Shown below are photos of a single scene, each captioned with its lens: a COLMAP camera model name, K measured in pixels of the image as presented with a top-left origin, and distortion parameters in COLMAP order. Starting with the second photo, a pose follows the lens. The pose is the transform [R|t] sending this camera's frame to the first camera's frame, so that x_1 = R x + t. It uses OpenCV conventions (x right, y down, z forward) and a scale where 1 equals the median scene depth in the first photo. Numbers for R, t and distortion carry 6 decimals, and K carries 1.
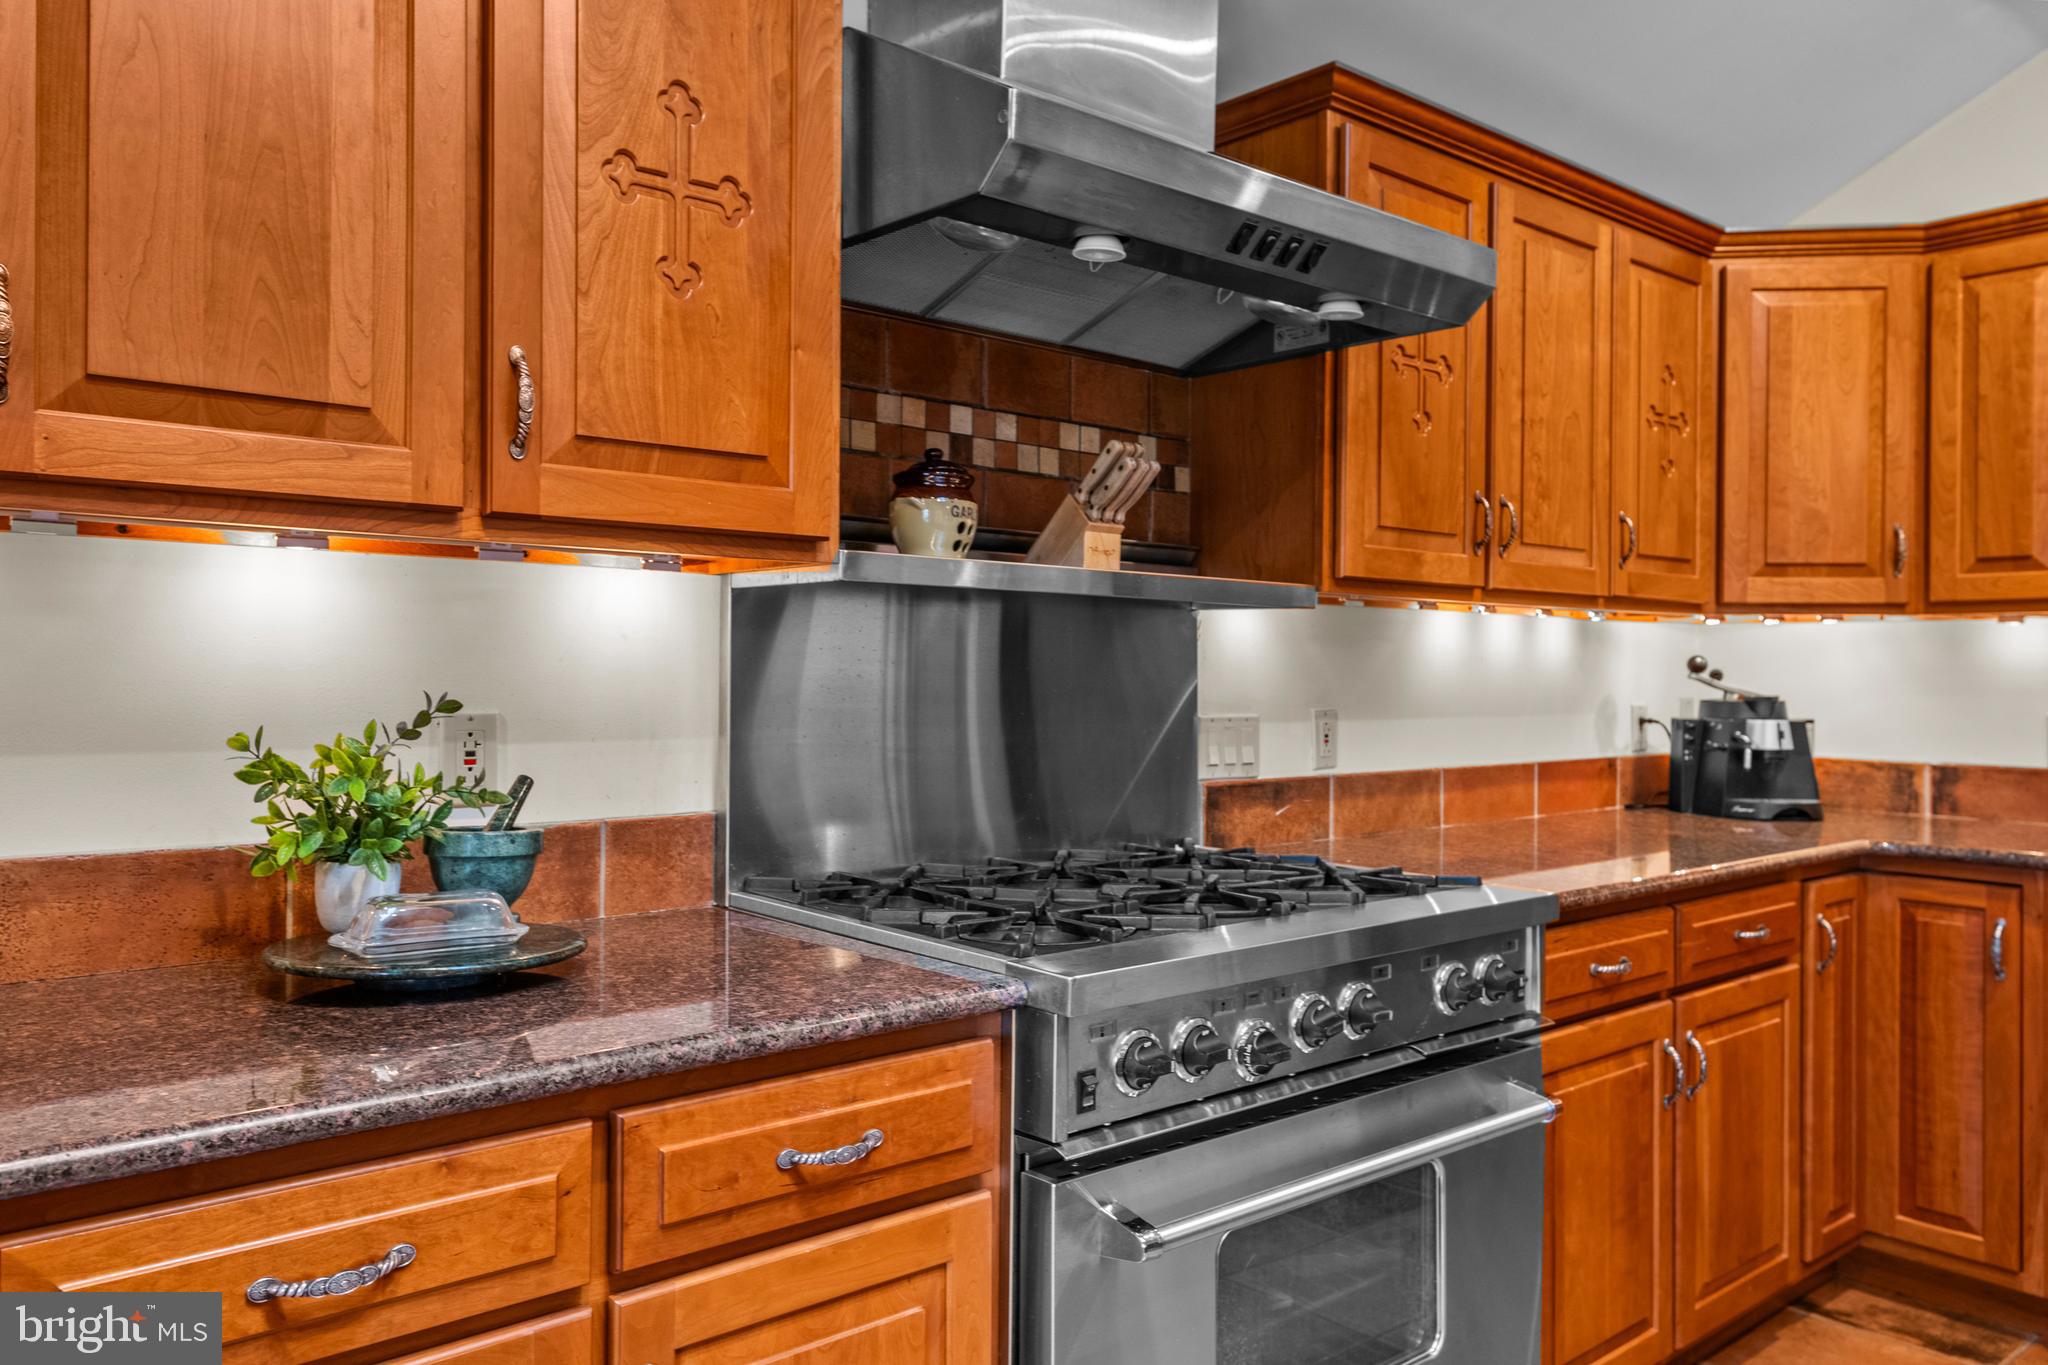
lens RADIAL K [[1458.7, 0, 1019.6], [0, 1458.7, 672.5], [0, 0, 1]] dist [0.029472, 0.000948]
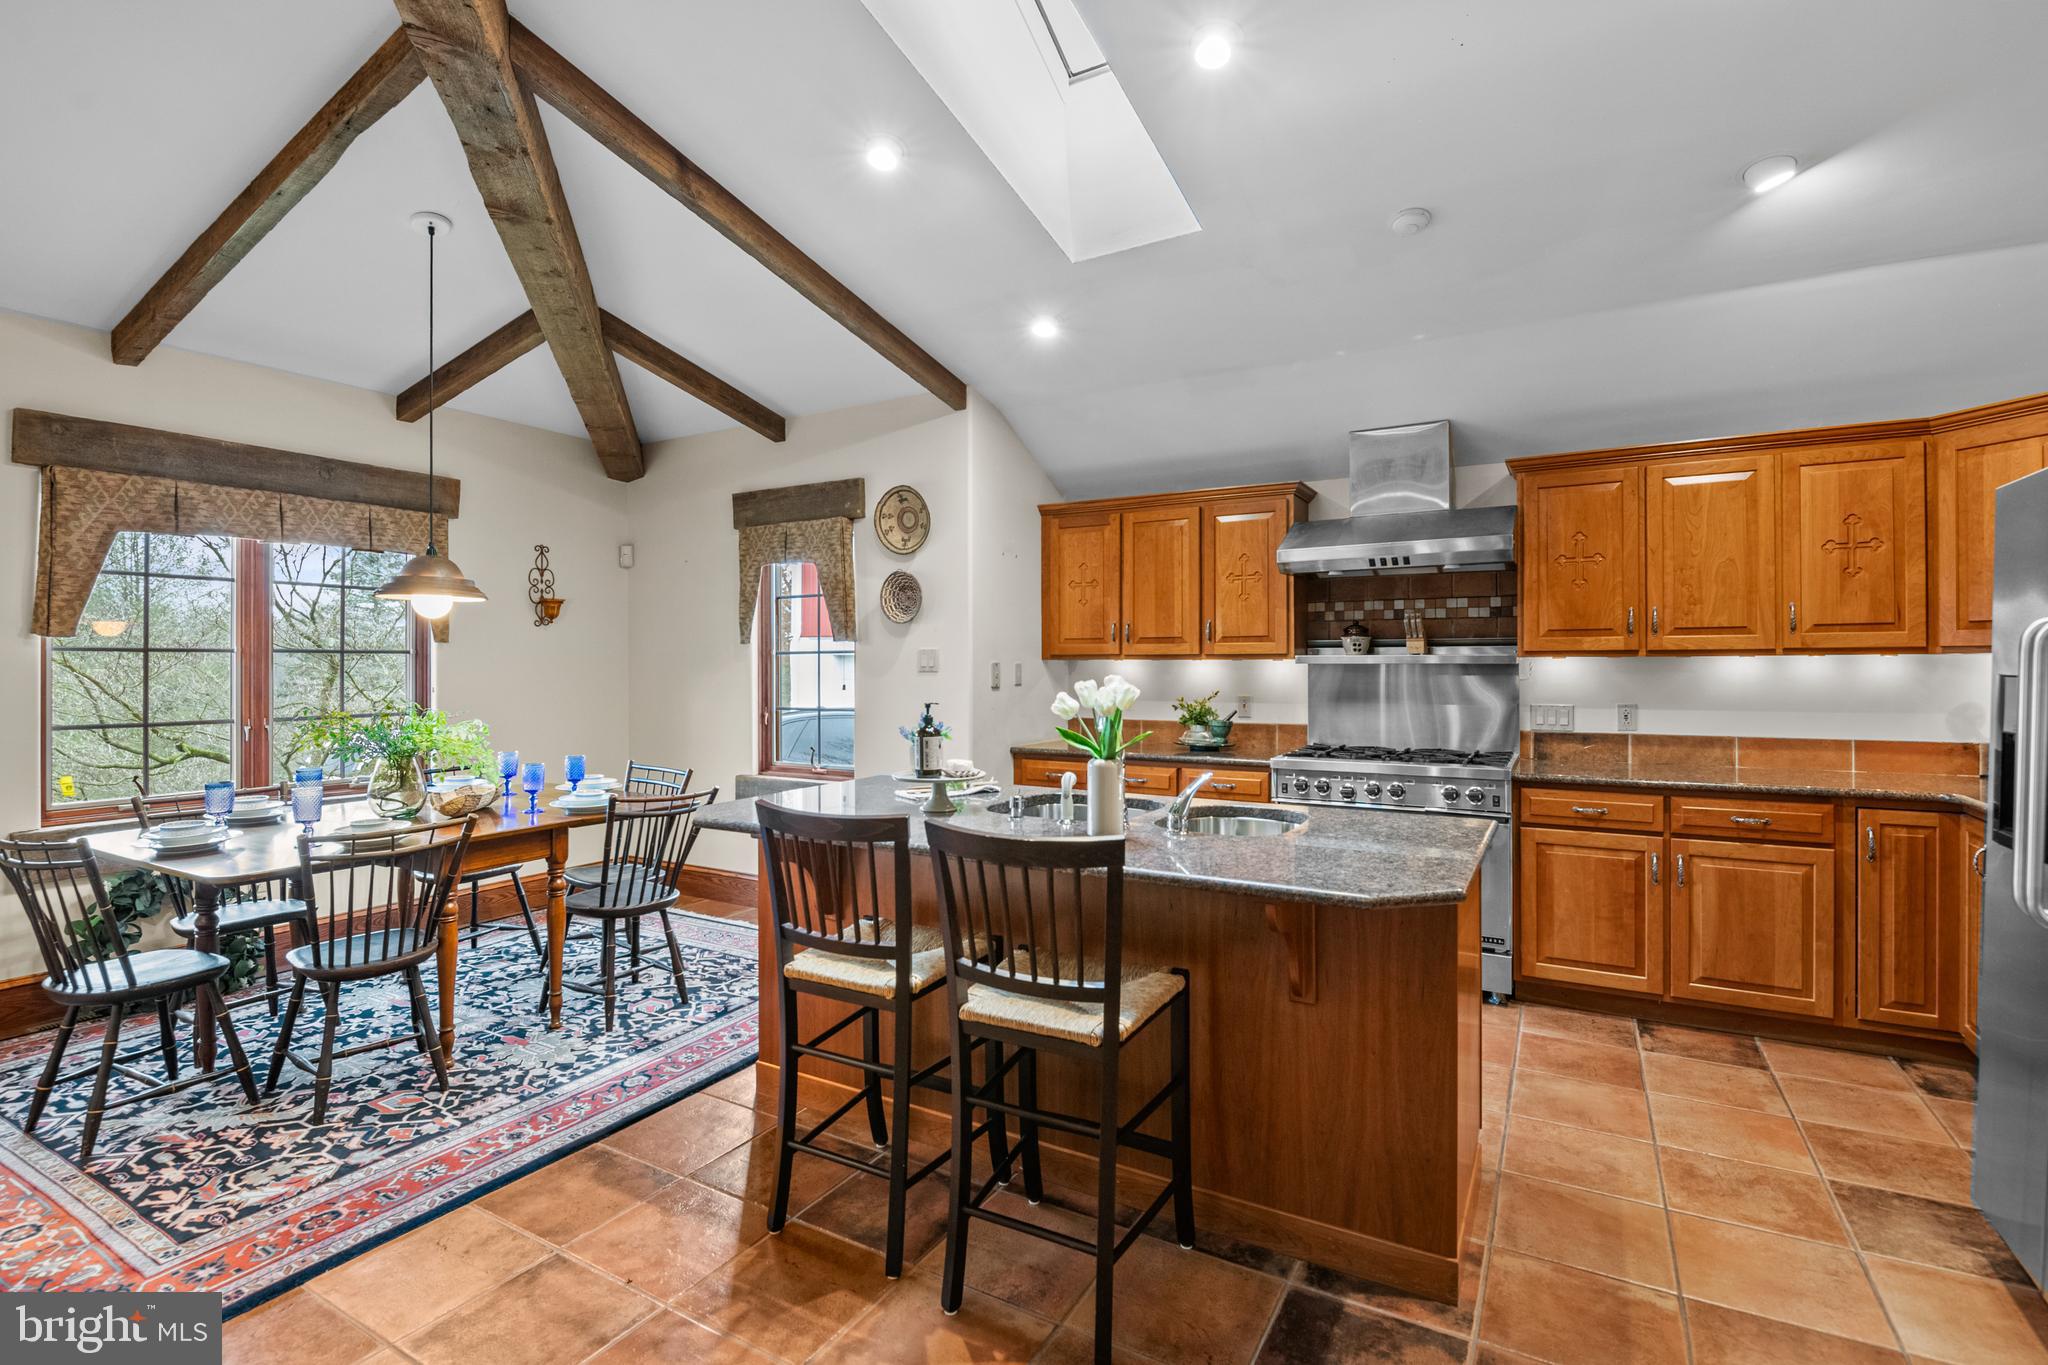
lens RADIAL K [[947.8, 0, 1002.6], [0, 947.8, 661.2], [0, 0, 1]] dist [0.000646, -0.008495]
pose [[0.316249, -0.011314, -0.948609, 1.330372], [0.006568, 0.999931, -0.009737, -0.033075], [0.948654, -0.003151, 0.316301, -0.357023]]
